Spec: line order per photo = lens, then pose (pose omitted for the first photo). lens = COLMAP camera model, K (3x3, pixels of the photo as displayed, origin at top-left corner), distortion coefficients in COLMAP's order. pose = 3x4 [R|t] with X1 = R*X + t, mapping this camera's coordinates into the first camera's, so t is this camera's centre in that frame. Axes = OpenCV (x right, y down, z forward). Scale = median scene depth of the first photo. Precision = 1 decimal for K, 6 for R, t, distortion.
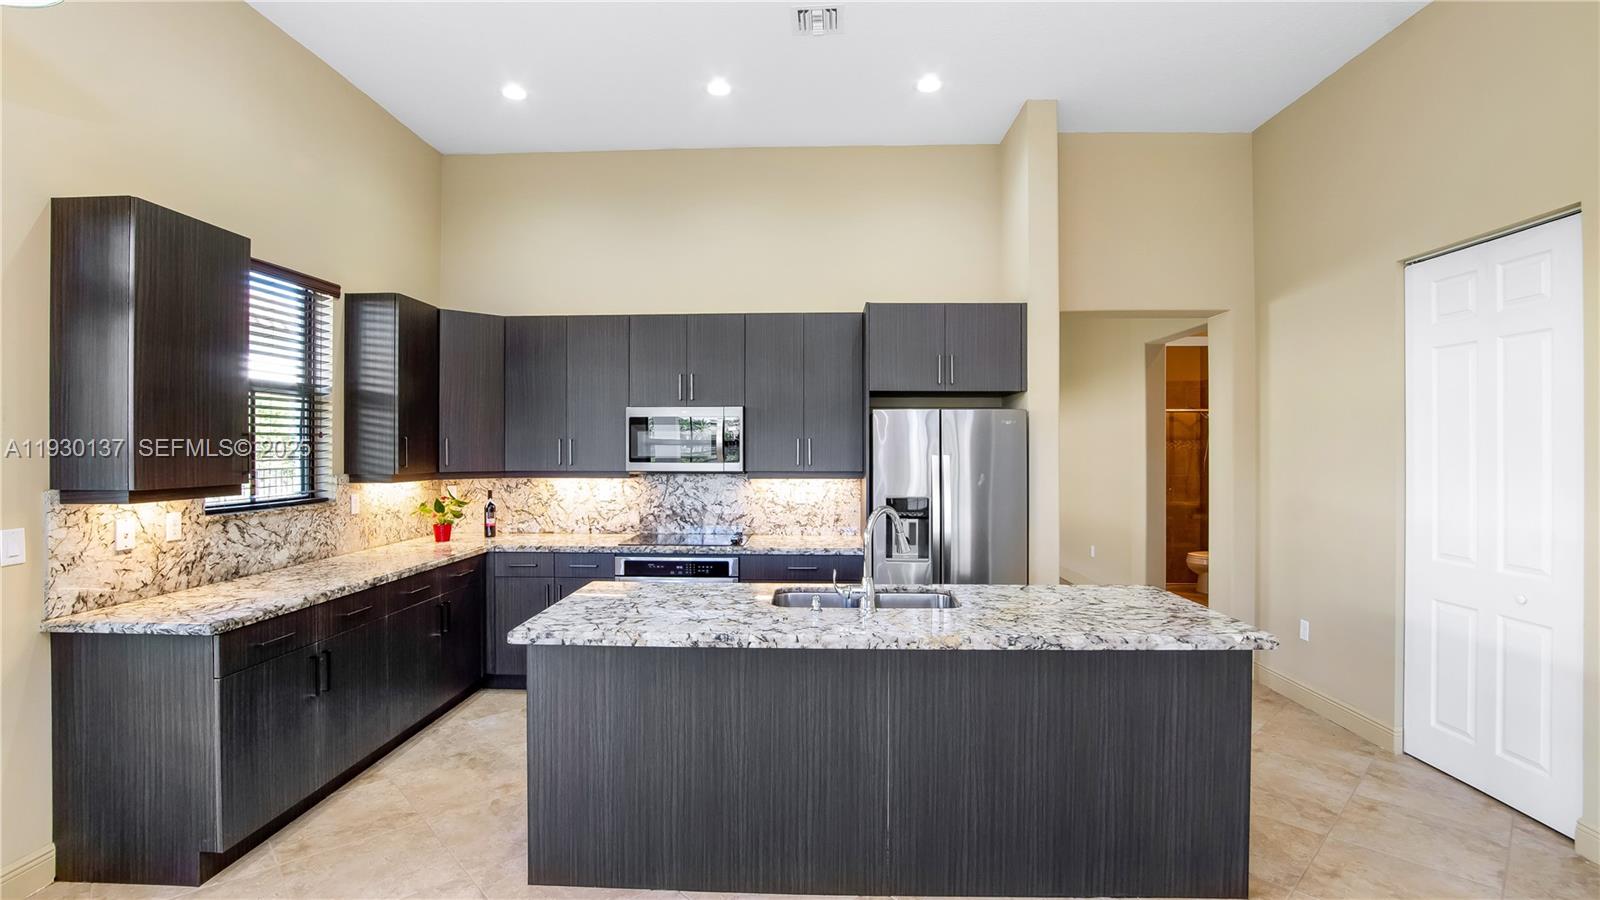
lens RADIAL K [[730.6, 0, 788.0], [0, 730.6, 447.0], [0, 0, 1]] dist [-0.029085, 0.001255]
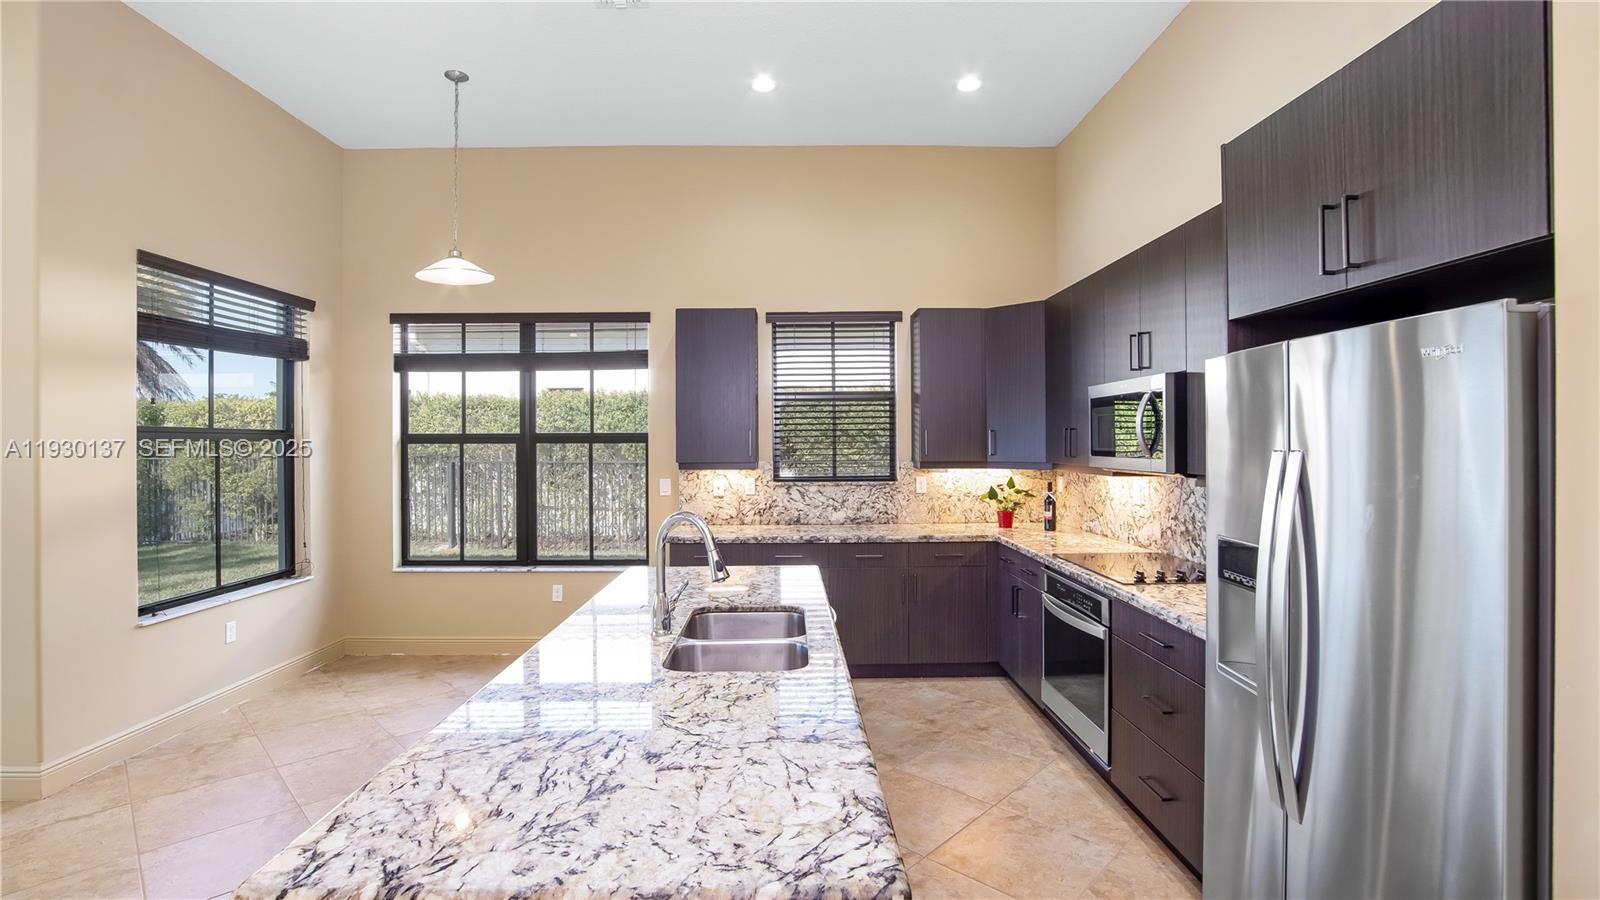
lens RADIAL K [[726.4, 0, 799.0], [0, 726.4, 443.0], [0, 0, 1]] dist [-0.035728, 0.000336]
pose [[0.059021, 0.001378, -0.998256, 0.630101], [0.007230, 0.999972, 0.001807, 0.004100], [0.998231, -0.007324, 0.059009, 0.731683]]
